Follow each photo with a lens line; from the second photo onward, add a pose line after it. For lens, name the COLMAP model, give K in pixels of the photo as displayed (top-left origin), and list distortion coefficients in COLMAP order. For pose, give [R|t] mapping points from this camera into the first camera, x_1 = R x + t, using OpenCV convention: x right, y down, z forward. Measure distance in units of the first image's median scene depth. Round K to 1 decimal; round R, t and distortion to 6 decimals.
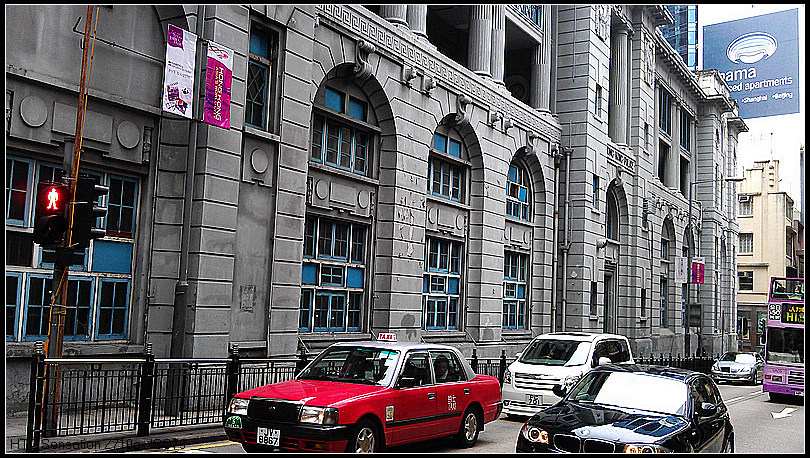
lens RADIAL K [[804.4, 0, 414.5], [0, 804.4, 229.4], [0, 0, 1]] dist [0.129309, -0.442580]
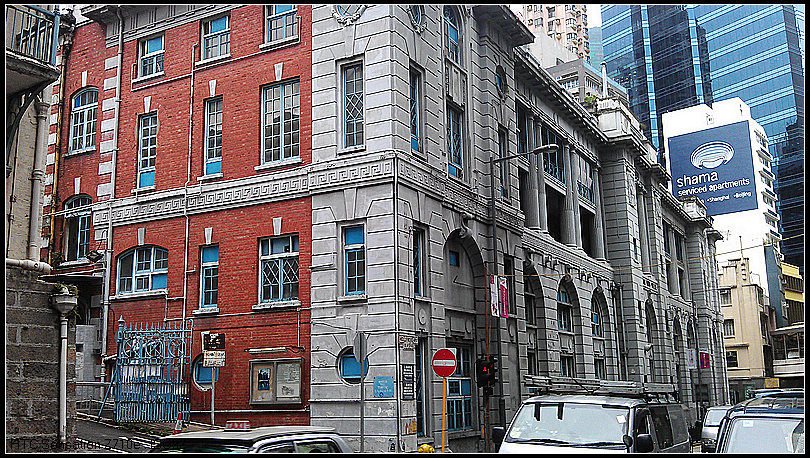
lens RADIAL K [[804.4, 0, 414.5], [0, 804.4, 229.4], [0, 0, 1]] dist [0.129309, -0.442580]
pose [[0.997422, -0.053789, 0.047493, -0.175173], [0.058537, 0.992749, -0.104990, -0.047092], [-0.041501, 0.107499, 0.993339, -0.322904]]
